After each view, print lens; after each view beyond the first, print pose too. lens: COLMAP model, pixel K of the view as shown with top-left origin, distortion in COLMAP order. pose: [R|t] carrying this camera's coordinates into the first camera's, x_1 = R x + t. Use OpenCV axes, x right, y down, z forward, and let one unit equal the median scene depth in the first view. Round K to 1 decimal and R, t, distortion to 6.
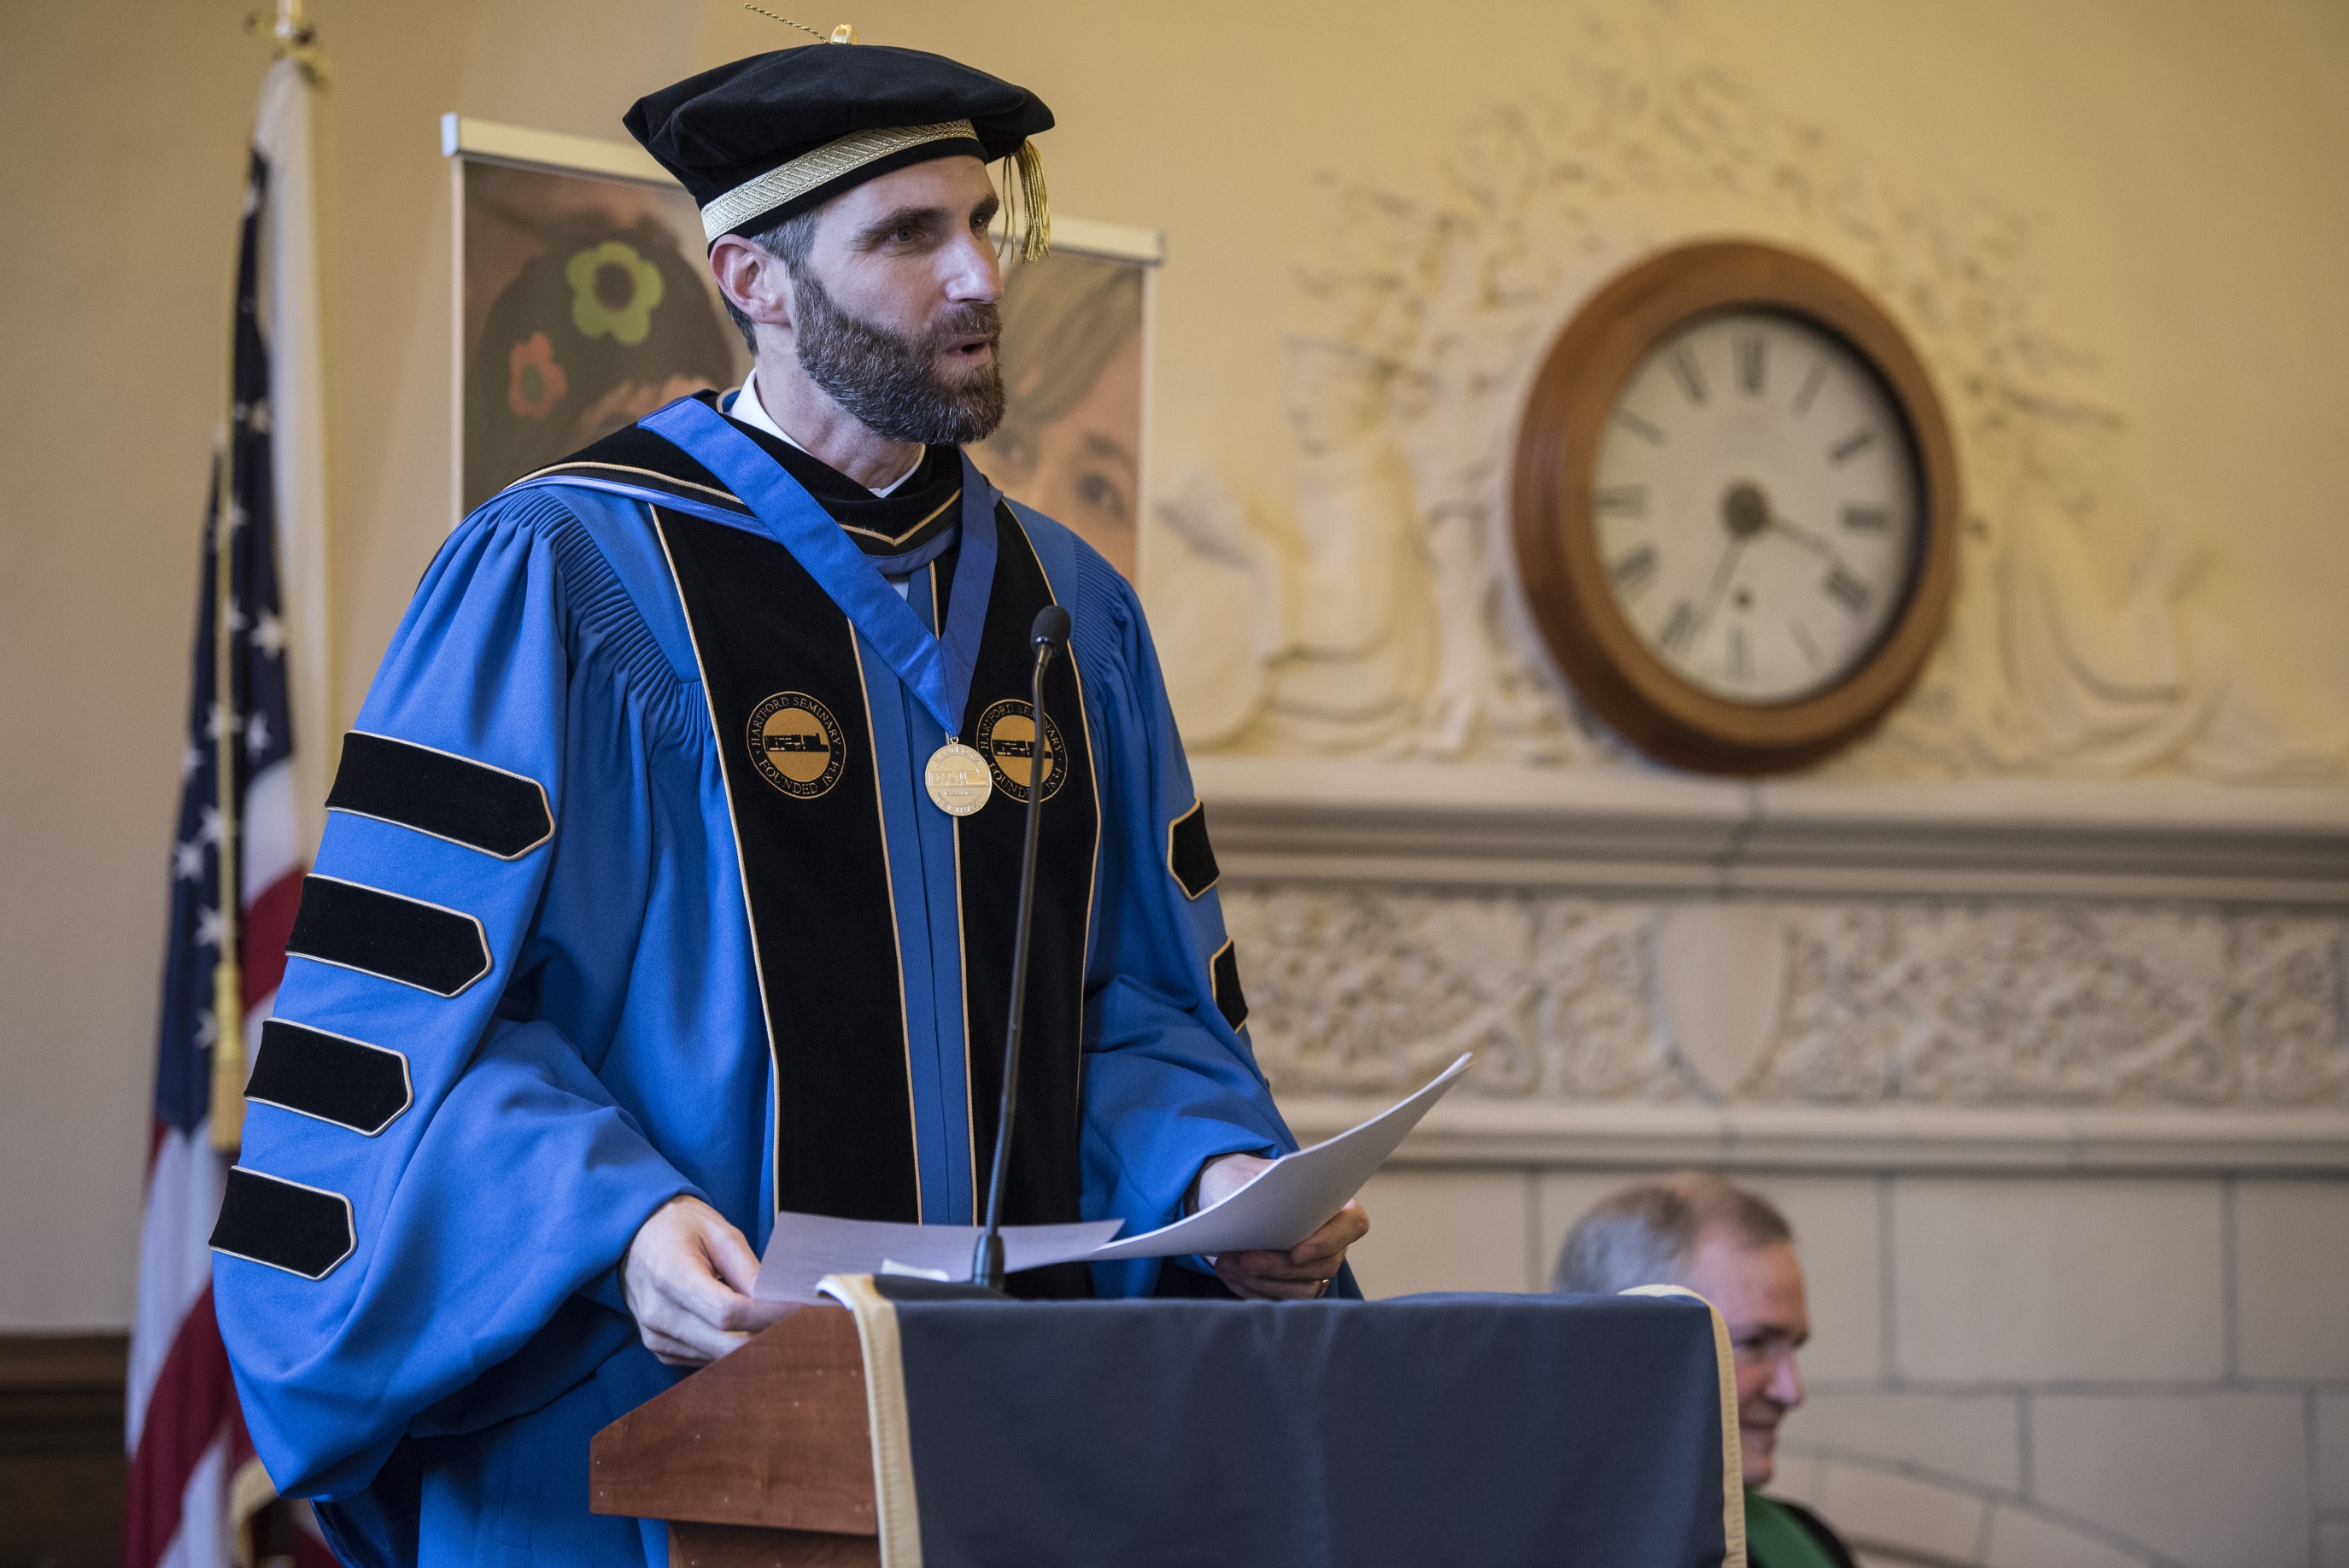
lens RADIAL K [[8404.4, 0, 1126.0], [0, 8404.4, 822.3], [0, 0, 1]] dist [0.896338, 0.000000]
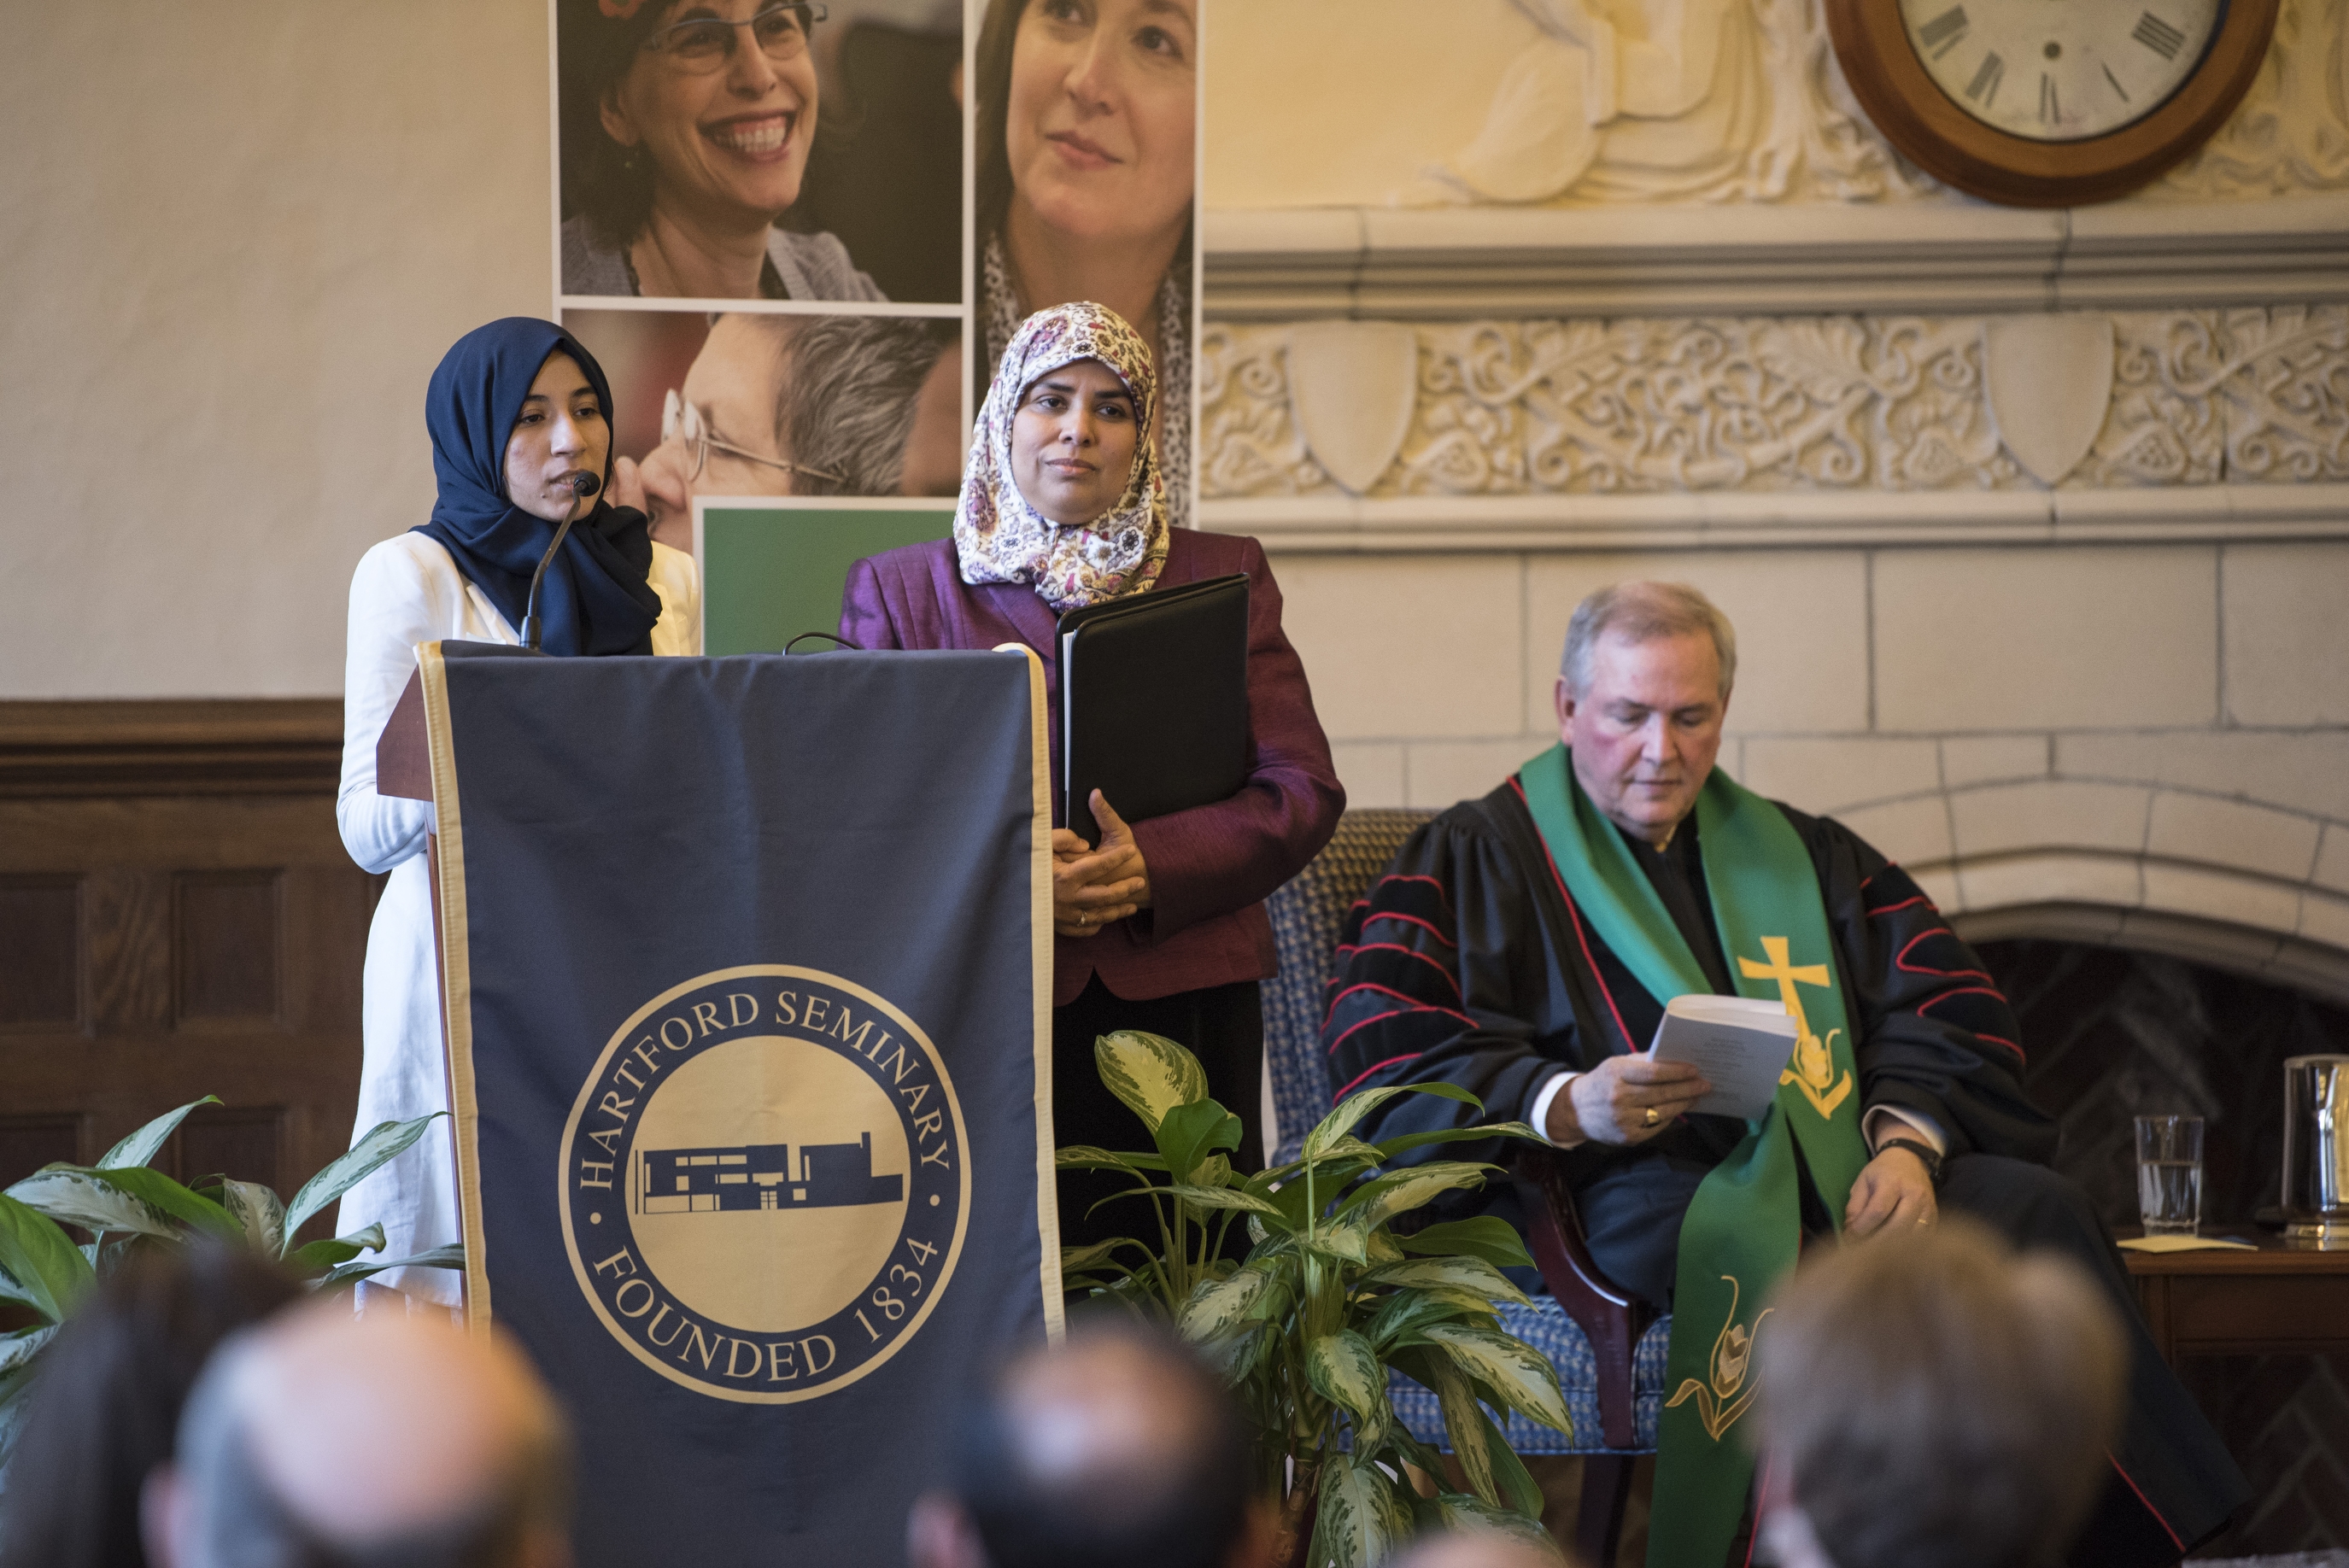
lens RADIAL K [[12969.3, 0, 1145.3], [0, 12969.3, 796.3], [0, 0, 1]] dist [2.829817, 0.000000]
pose [[0.959916, -0.006741, -0.280206, 0.463156], [0.024356, 0.997935, 0.059431, -0.035494], [0.279227, -0.063874, 0.958098, -0.780732]]
